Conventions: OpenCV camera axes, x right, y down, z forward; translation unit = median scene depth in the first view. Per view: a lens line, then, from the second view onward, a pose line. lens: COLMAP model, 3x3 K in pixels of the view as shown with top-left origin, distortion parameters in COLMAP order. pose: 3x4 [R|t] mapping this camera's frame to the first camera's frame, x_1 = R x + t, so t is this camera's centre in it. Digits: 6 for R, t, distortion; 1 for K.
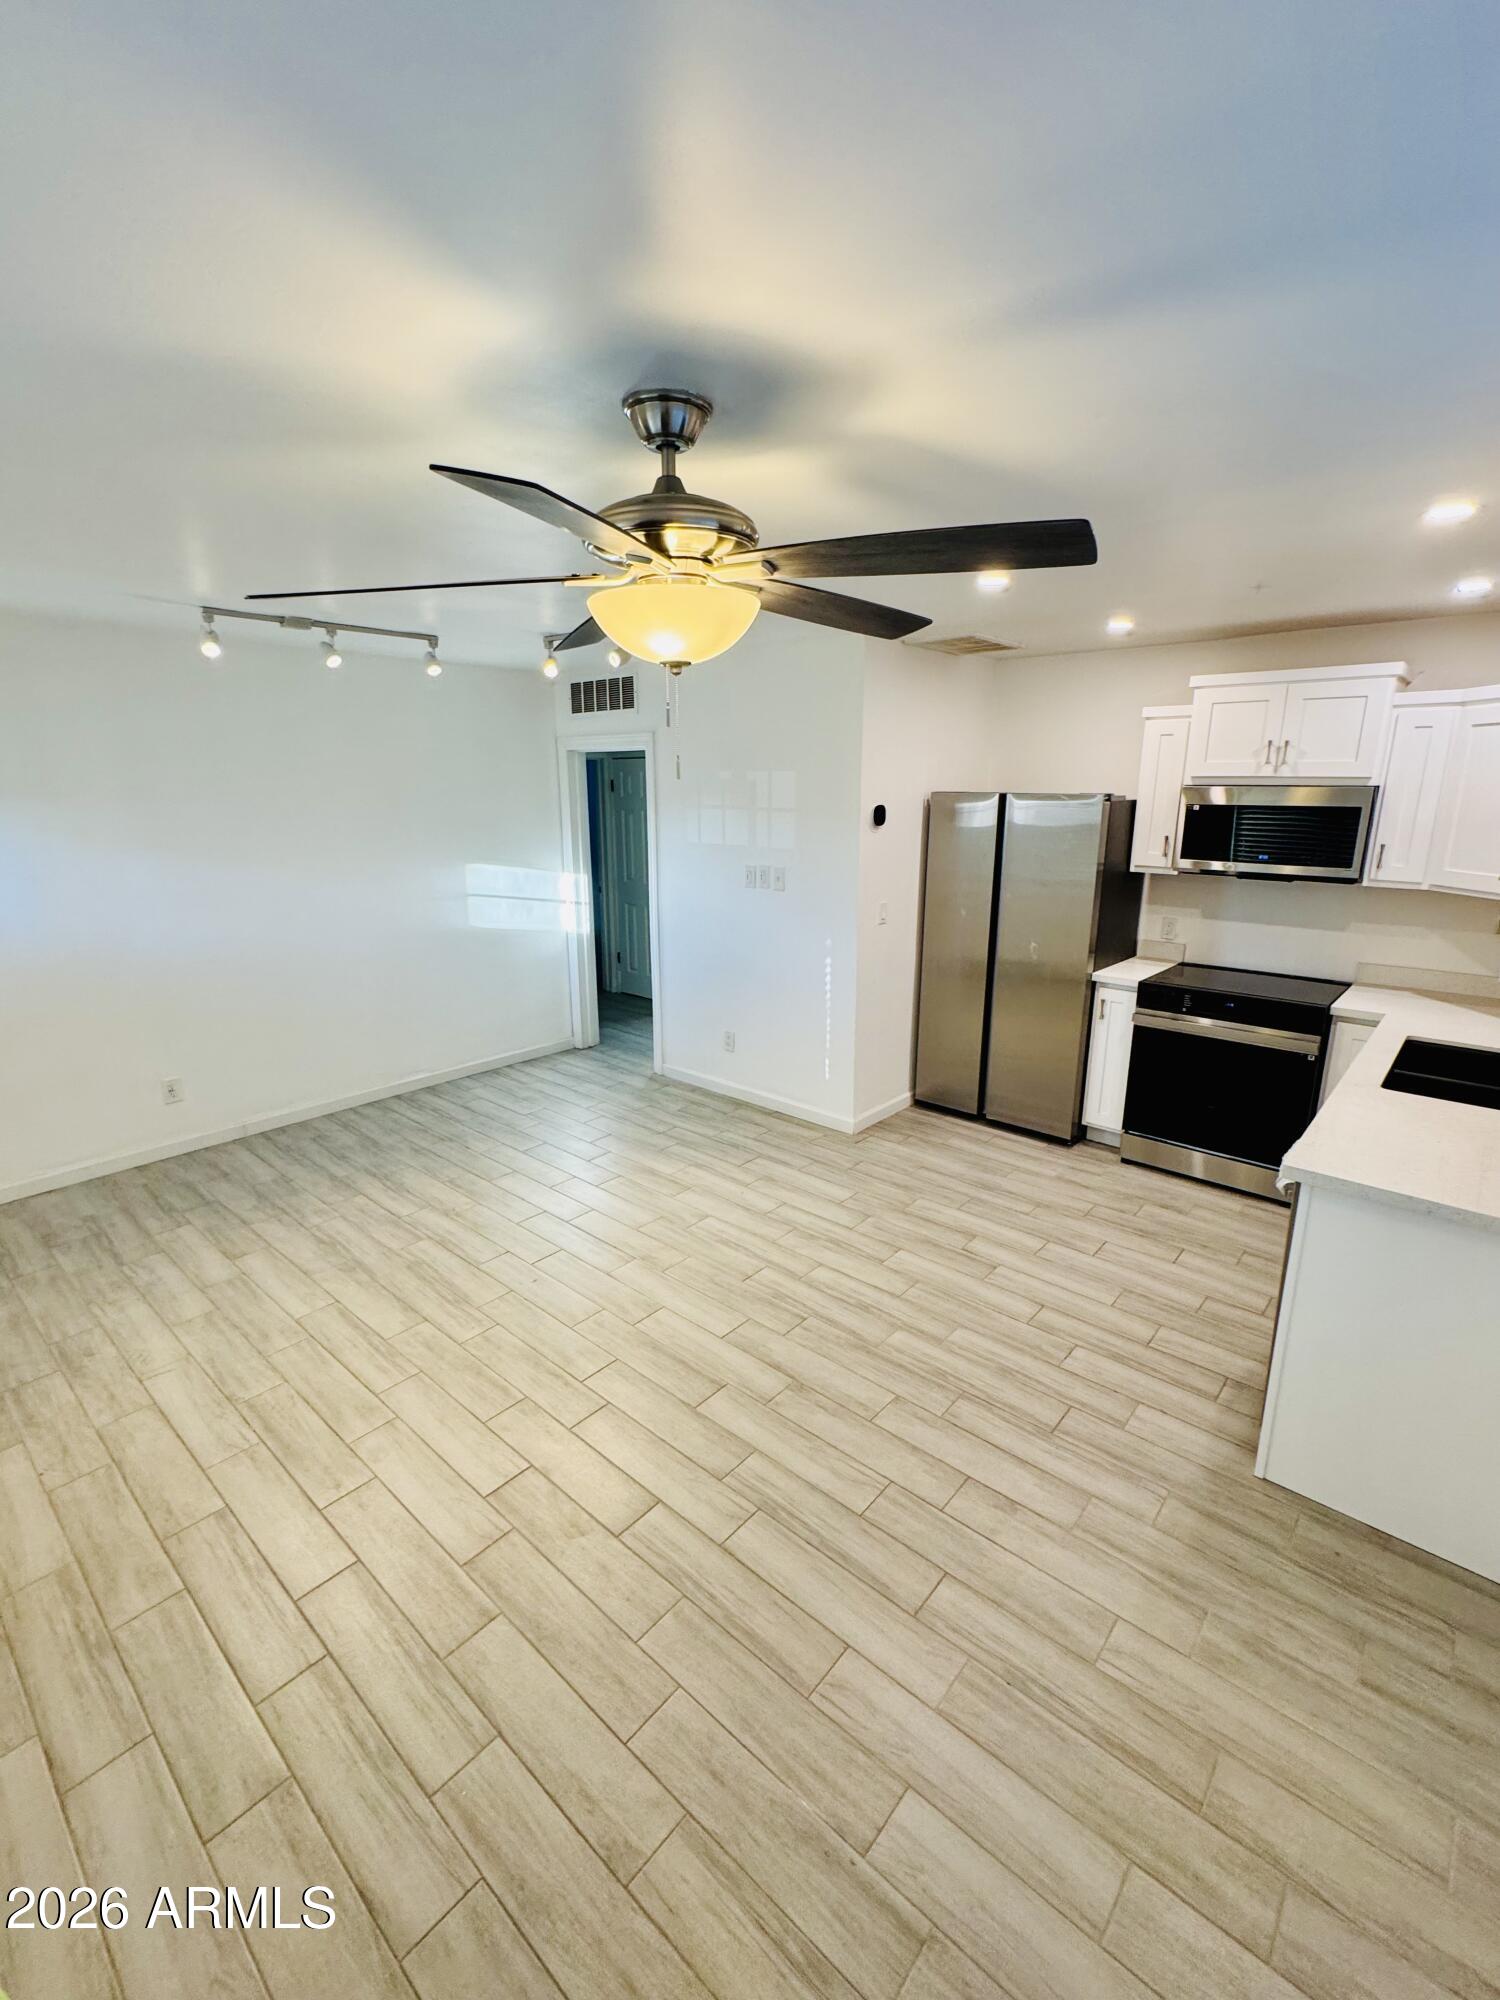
lens RADIAL K [[855.3, 0, 696.7], [0, 855.3, 994.0], [0, 0, 1]] dist [-0.004386, 0.000404]
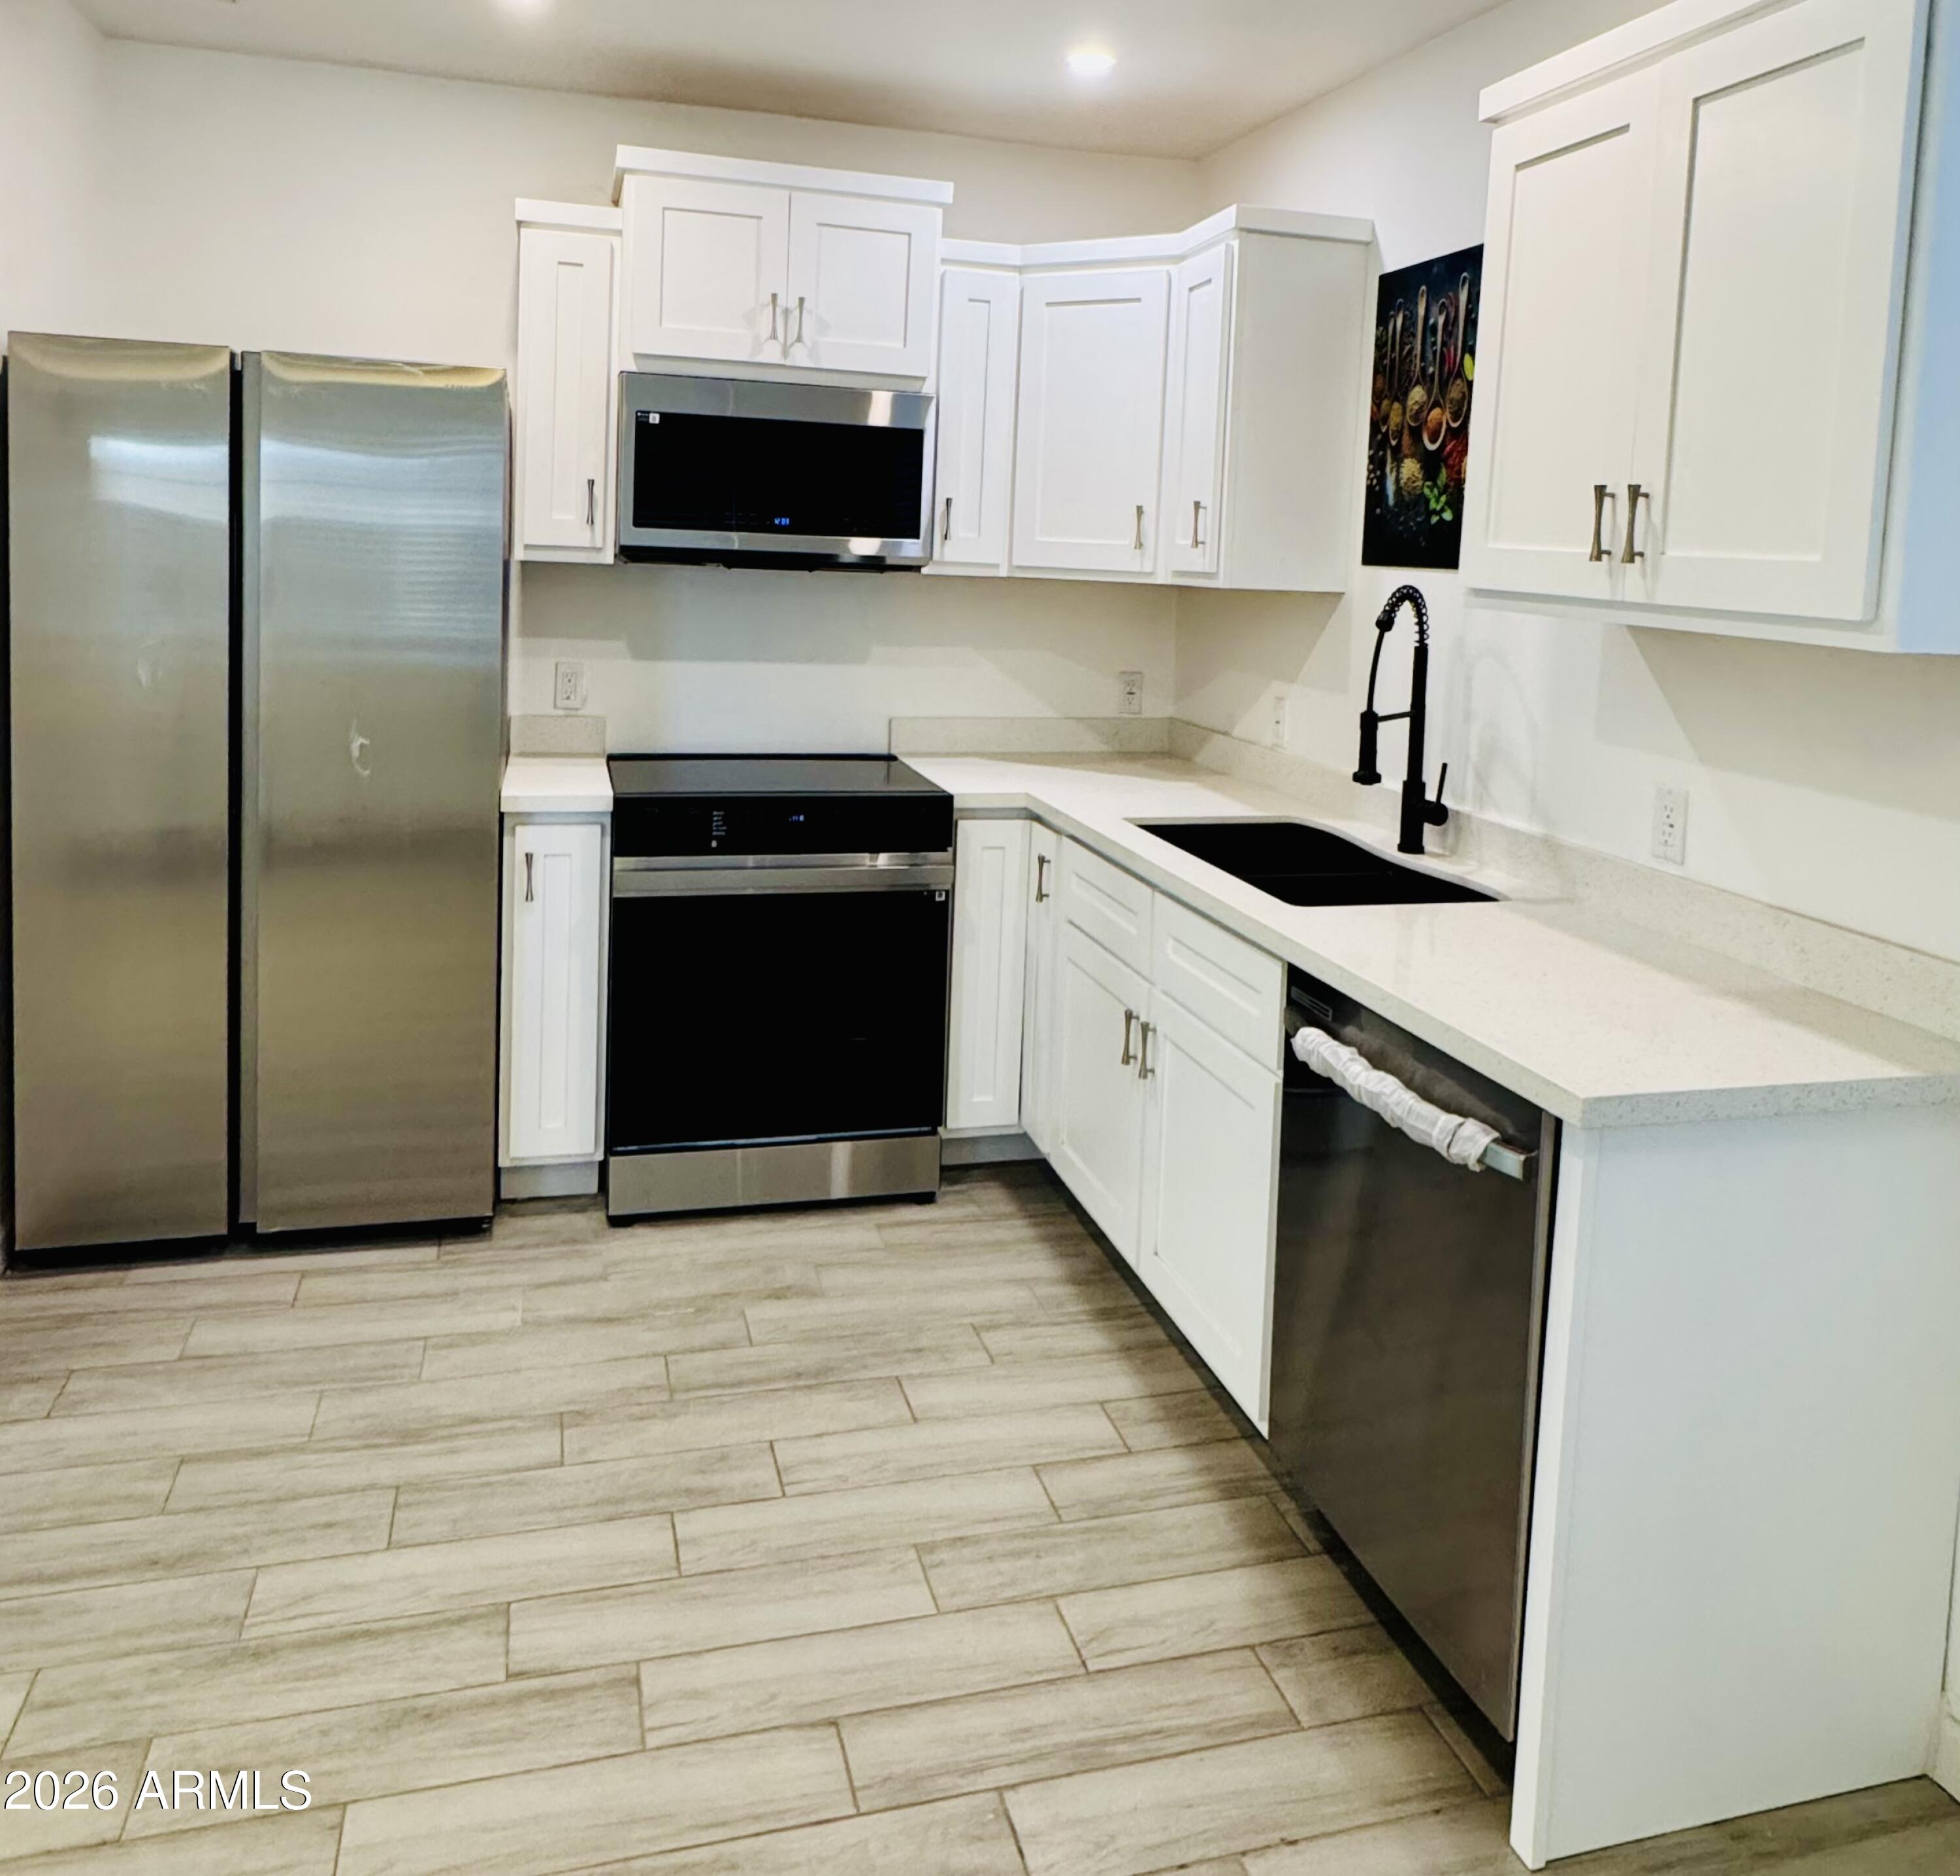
lens RADIAL K [[1579.4, 0, 960.8], [0, 1579.4, 644.8], [0, 0, 1]] dist [-0.004183, 0.005249]
pose [[0.522657, -0.034691, 0.851837, -0.082925], [0.160102, 0.985389, -0.058103, -0.017809], [-0.837375, 0.166749, 0.520574, 0.457984]]
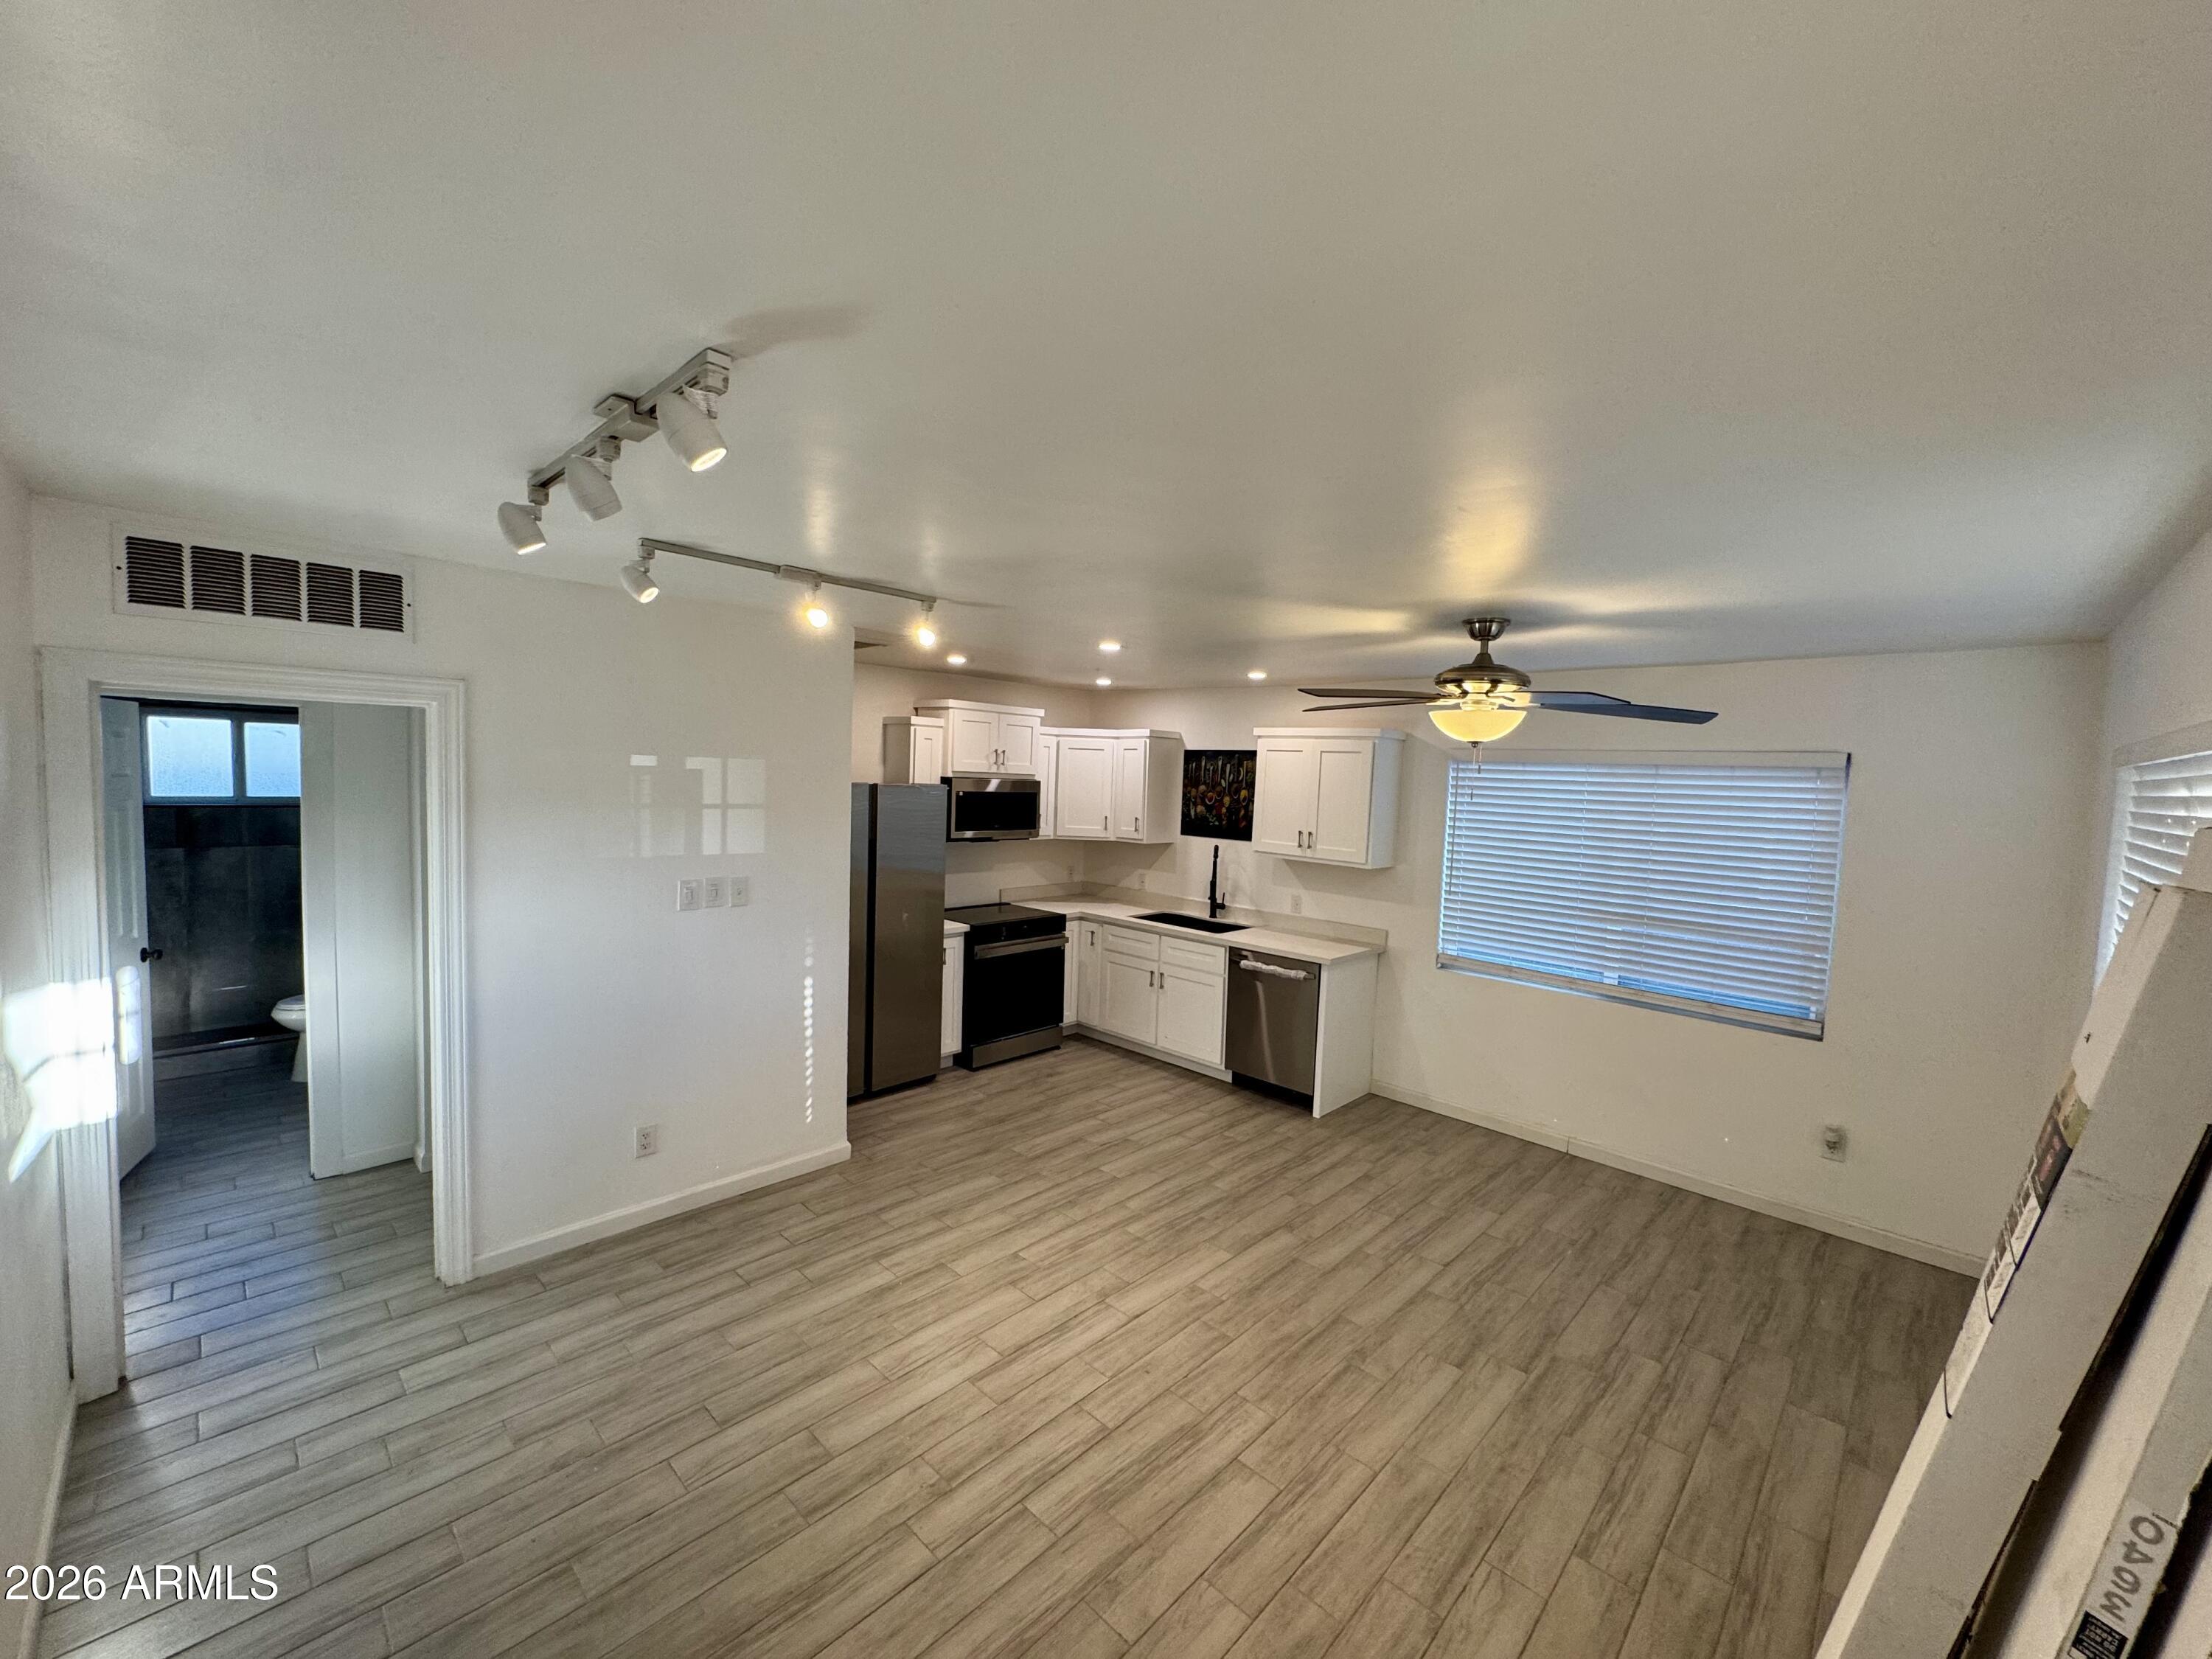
lens RADIAL K [[884.8, 0, 1129.0], [0, 884.8, 828.0], [0, 0, 1]] dist [-0.003706, 0.000516]
pose [[0.012982, -0.062481, 0.997962, -0.895281], [0.202884, 0.977450, 0.058557, -0.211184], [-0.979117, 0.201710, 0.025365, 0.778778]]
